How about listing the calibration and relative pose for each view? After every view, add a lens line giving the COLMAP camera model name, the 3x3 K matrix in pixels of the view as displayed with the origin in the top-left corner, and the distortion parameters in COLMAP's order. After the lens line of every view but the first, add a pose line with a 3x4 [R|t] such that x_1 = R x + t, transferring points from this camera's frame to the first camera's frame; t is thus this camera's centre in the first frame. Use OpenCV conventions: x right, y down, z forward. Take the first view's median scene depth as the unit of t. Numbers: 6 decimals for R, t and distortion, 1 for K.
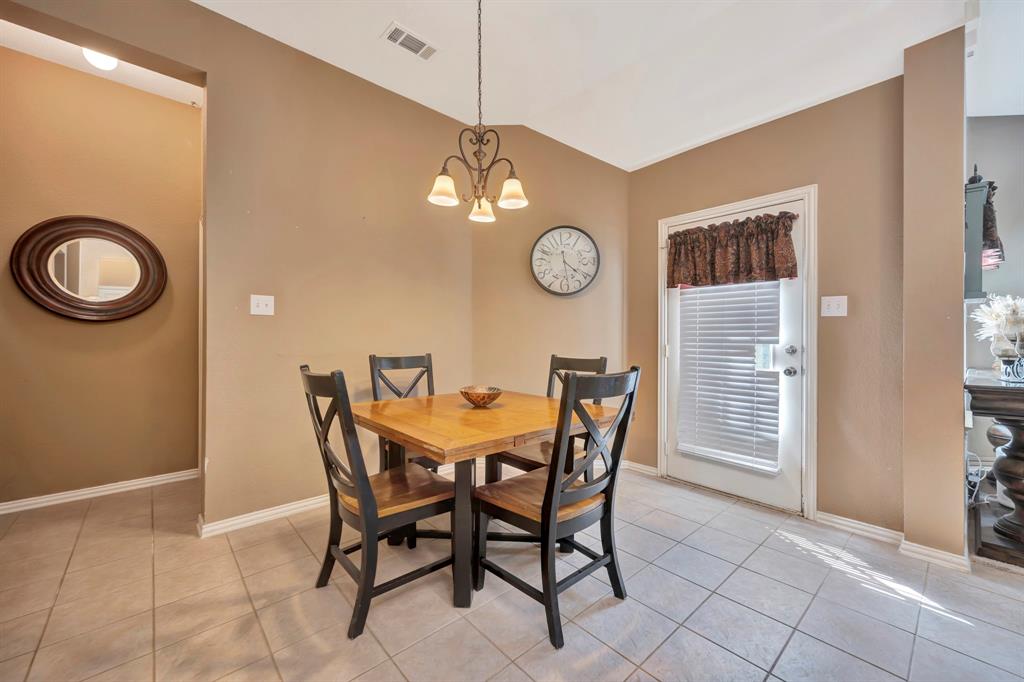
lens RADIAL K [[407.9, 0, 525.0], [0, 407.9, 336.1], [0, 0, 1]] dist [-0.003997, 0.000119]
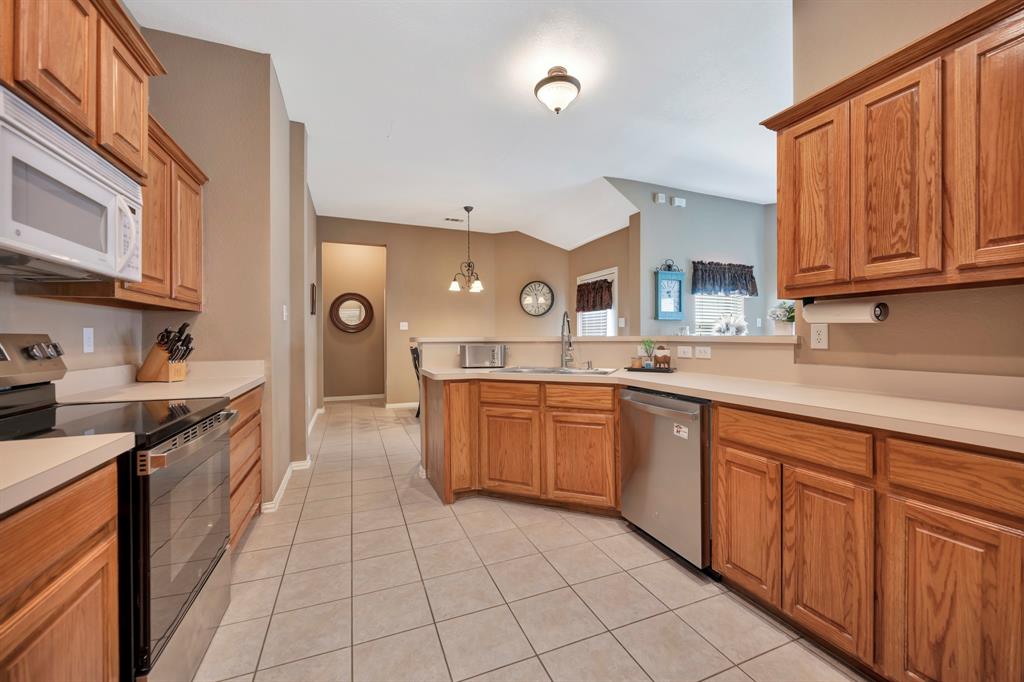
lens RADIAL K [[407.9, 0, 517.9], [0, 407.9, 339.9], [0, 0, 1]] dist [-0.003997, 0.000119]
pose [[0.937881, -0.005136, -0.346918, 0.874784], [0.008159, 0.999940, 0.007256, 0.000279], [0.346860, -0.009635, 0.937867, -1.110778]]
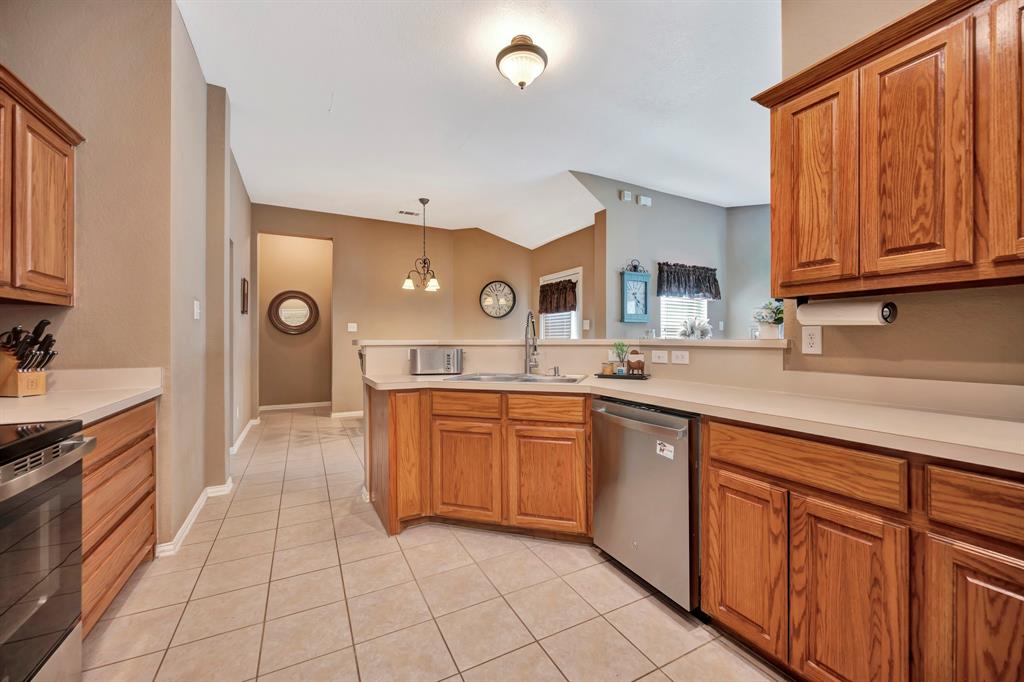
lens RADIAL K [[407.9, 0, 518.3], [0, 407.9, 341.0], [0, 0, 1]] dist [-0.003997, 0.000119]
pose [[0.967270, -0.003696, -0.253722, 0.836695], [0.004834, 0.999981, 0.003860, 0.000187], [0.253703, -0.004960, 0.967270, -0.994796]]
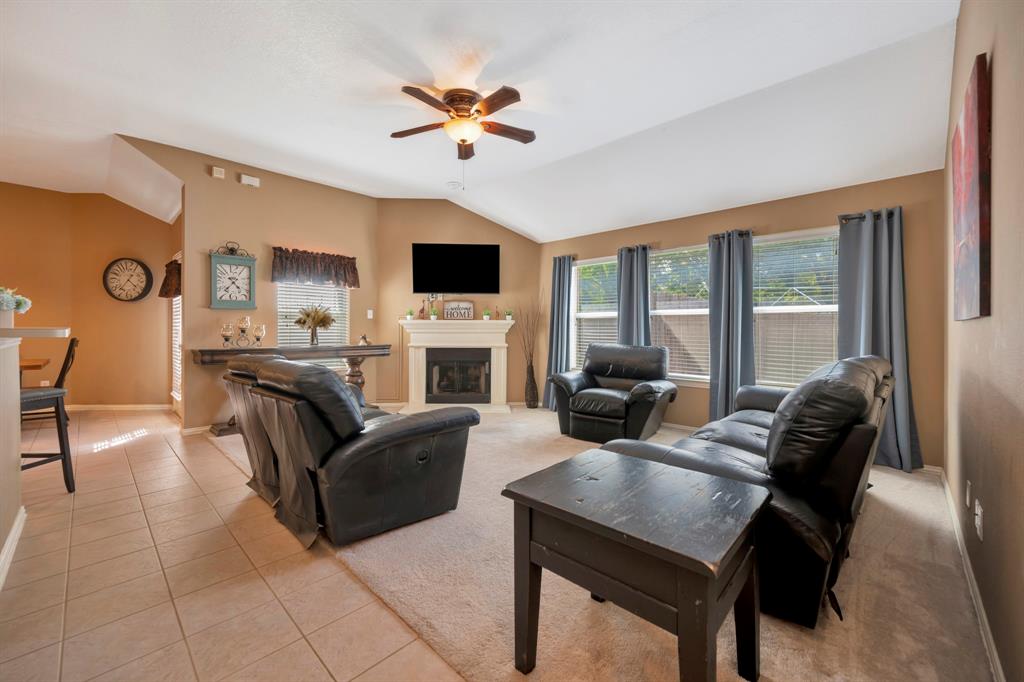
lens RADIAL K [[407.9, 0, 516.4], [0, 407.9, 329.2], [0, 0, 1]] dist [-0.003997, 0.000119]
pose [[0.997906, 0.000164, 0.064684, 1.911930], [-0.000593, 0.999978, 0.006610, -0.001524], [-0.064681, -0.006634, 0.997884, -0.877892]]
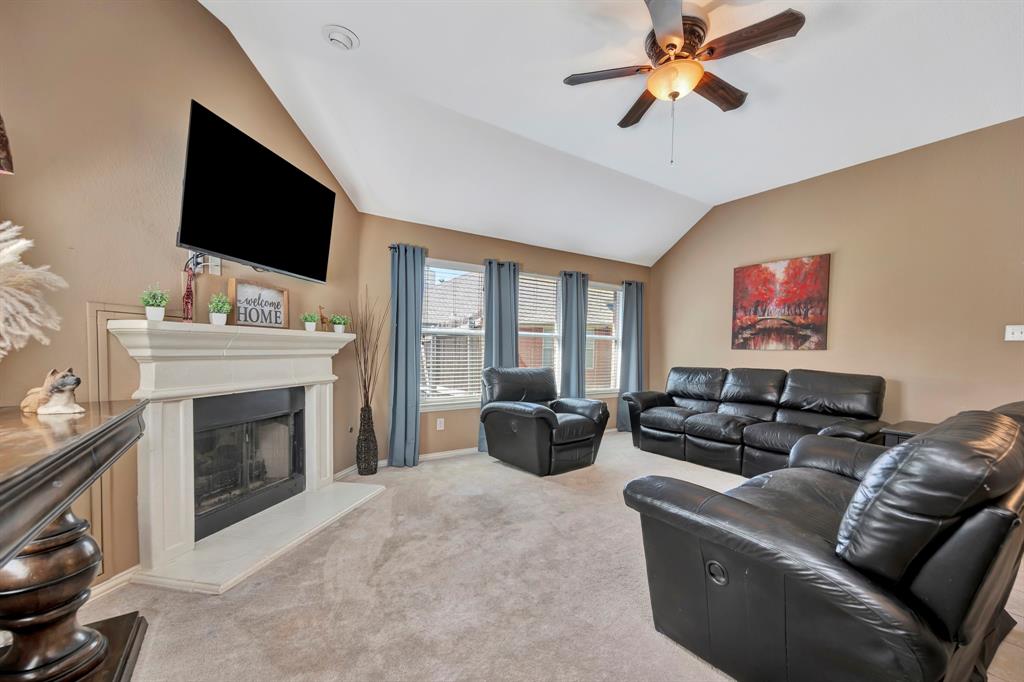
lens RADIAL K [[407.9, 0, 518.7], [0, 407.9, 353.9], [0, 0, 1]] dist [-0.003997, 0.000119]
pose [[0.150588, -0.013138, 0.988509, 0.925891], [-0.017997, 0.999710, 0.016029, -0.001172], [-0.988433, -0.020204, 0.150308, 0.510046]]
